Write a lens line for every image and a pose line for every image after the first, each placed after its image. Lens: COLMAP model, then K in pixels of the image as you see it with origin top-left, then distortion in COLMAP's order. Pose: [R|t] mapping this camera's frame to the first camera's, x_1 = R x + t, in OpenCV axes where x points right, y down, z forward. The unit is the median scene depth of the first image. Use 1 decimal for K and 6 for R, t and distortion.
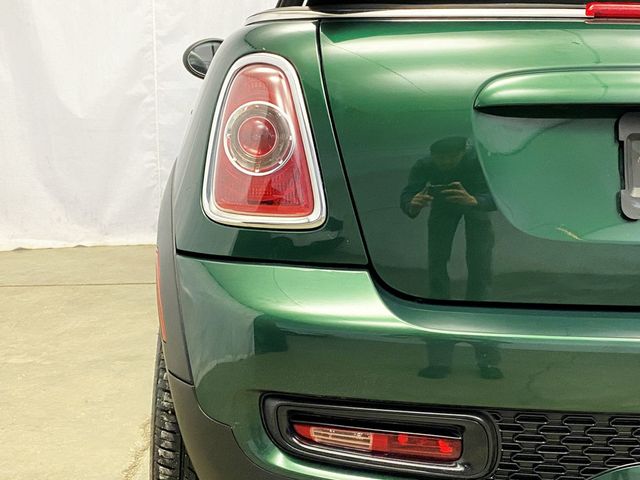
lens RADIAL K [[891.9, 0, 324.4], [0, 891.9, 243.6], [0, 0, 1]] dist [0.215878, -0.783073]
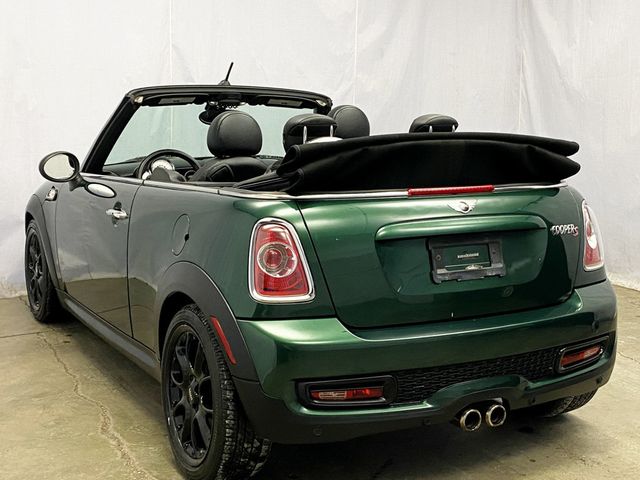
lens RADIAL K [[891.9, 0, 324.4], [0, 891.9, 243.6], [0, 0, 1]] dist [0.215878, -0.783073]
pose [[0.898794, -0.076583, 0.431630, -0.851497], [0.082708, 0.996563, 0.004592, -0.152009], [-0.430499, 0.031572, 0.902039, -0.903794]]
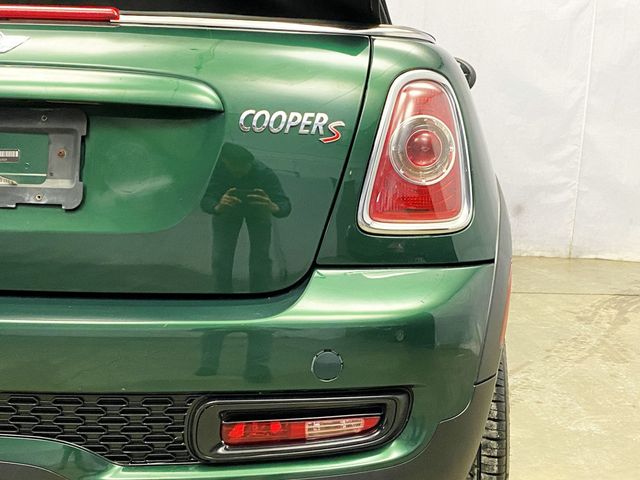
lens RADIAL K [[891.9, 0, 324.4], [0, 891.9, 243.6], [0, 0, 1]] dist [0.215878, -0.783073]
pose [[0.993955, 0.023254, -0.107299, 0.897452], [-0.024891, 0.999593, -0.013937, 0.020892], [0.106931, 0.016524, 0.994129, -0.010496]]
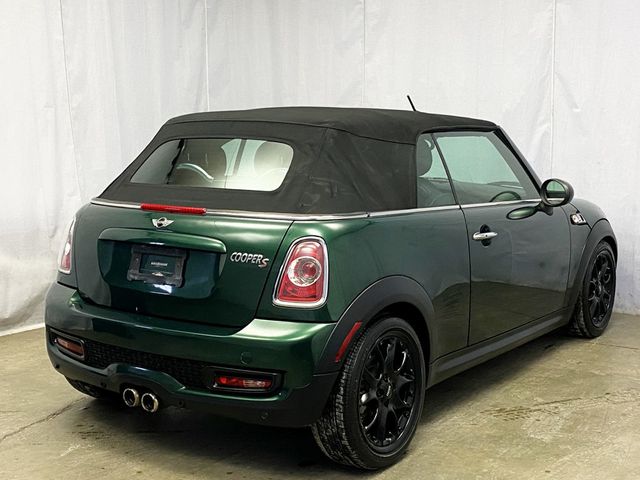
lens RADIAL K [[891.9, 0, 324.4], [0, 891.9, 243.6], [0, 0, 1]] dist [0.215878, -0.783073]
pose [[0.776141, 0.064403, -0.627261, 2.448194], [-0.090547, 0.995844, -0.009792, -0.160775], [0.624024, 0.064396, 0.778747, -0.813128]]
